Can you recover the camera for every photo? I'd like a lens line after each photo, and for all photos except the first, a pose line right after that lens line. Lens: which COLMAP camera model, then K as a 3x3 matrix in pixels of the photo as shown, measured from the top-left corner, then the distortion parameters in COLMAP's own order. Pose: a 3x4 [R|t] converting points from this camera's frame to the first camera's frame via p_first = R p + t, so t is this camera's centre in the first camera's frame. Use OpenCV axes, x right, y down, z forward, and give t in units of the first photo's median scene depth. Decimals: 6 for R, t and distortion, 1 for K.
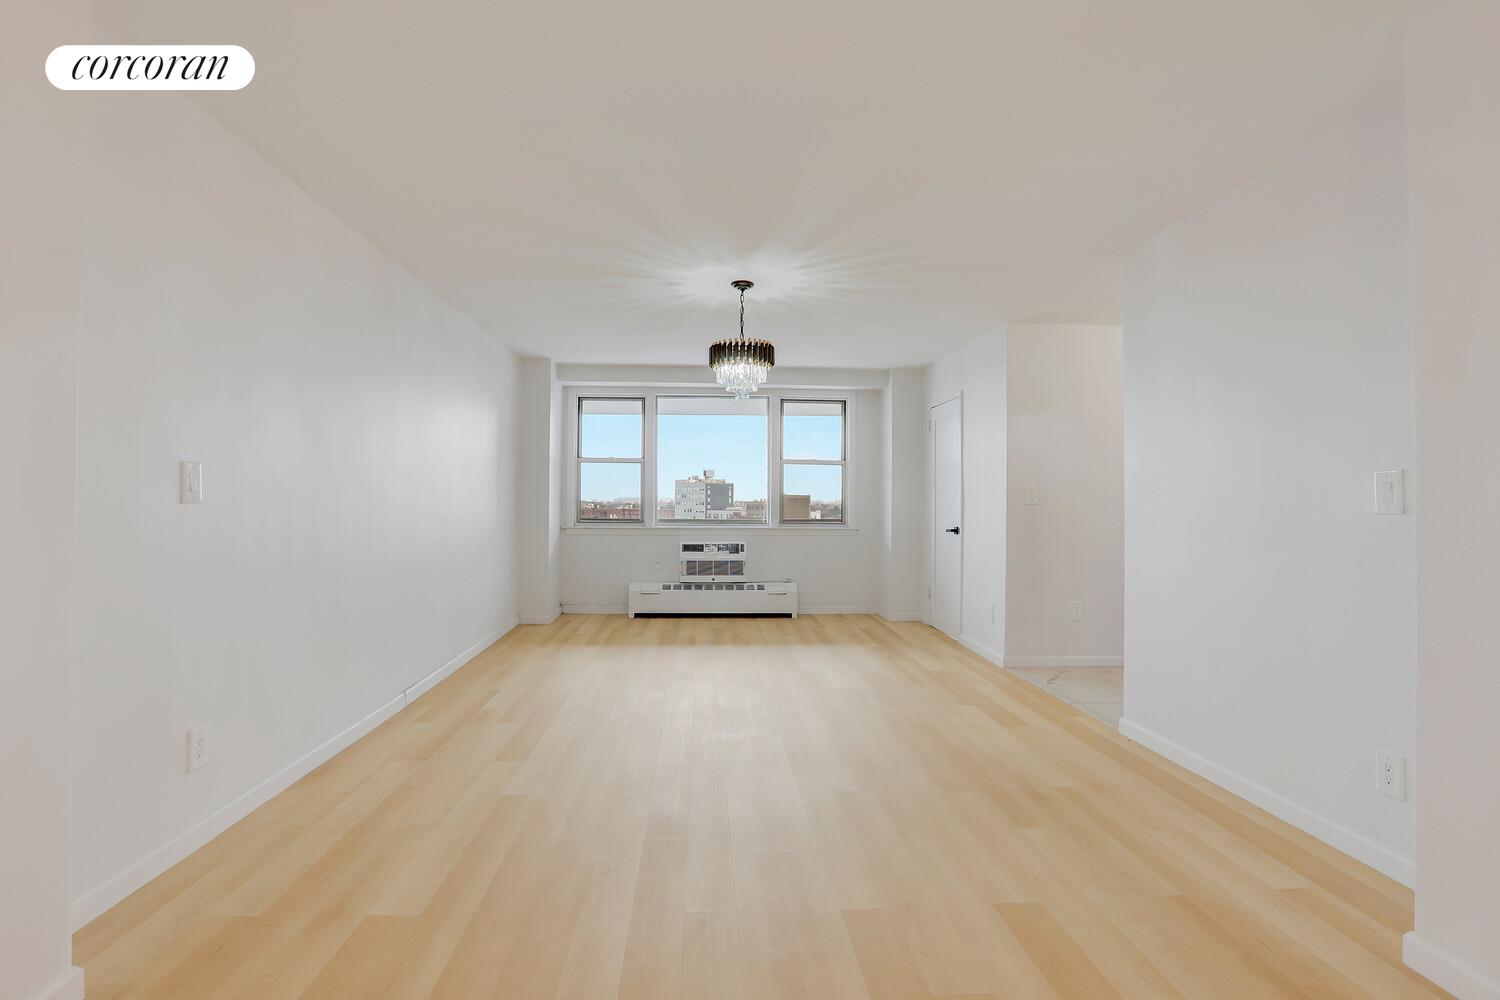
lens RADIAL K [[682.5, 0, 739.4], [0, 682.5, 495.6], [0, 0, 1]] dist [-0.012652, 0.000405]
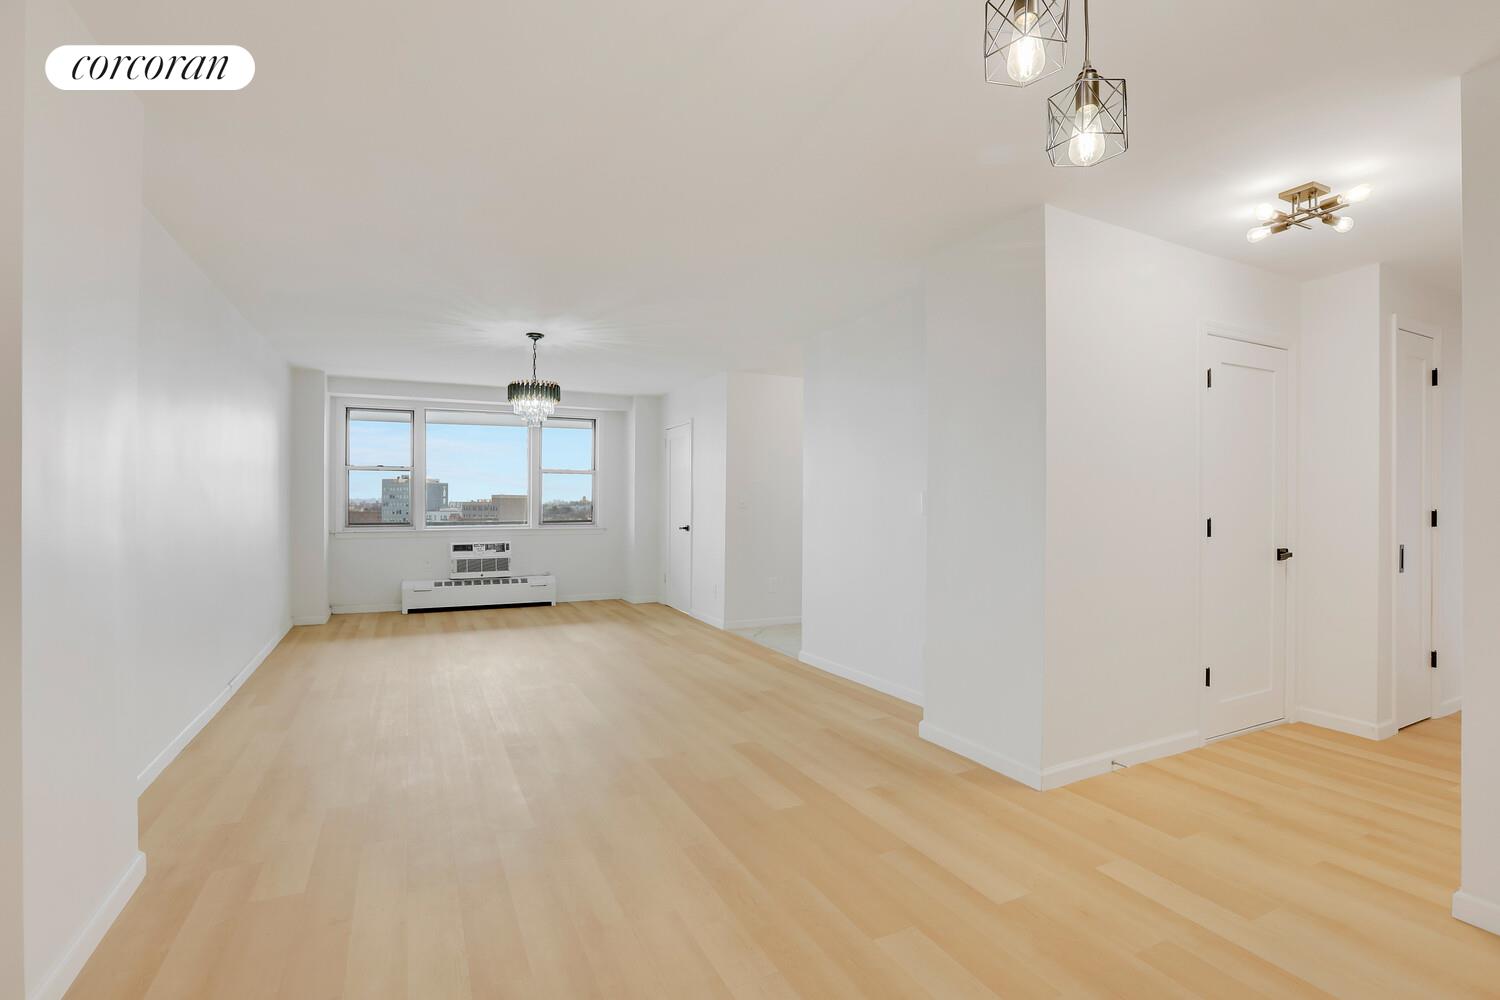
lens RADIAL K [[682.5, 0, 739.4], [0, 682.5, 495.6], [0, 0, 1]] dist [-0.012652, 0.000405]
pose [[0.916404, -0.000119, 0.400255, -0.101782], [-0.000398, 0.999999, 0.001211, -0.010400], [-0.400255, -0.001269, 0.916403, -0.203874]]
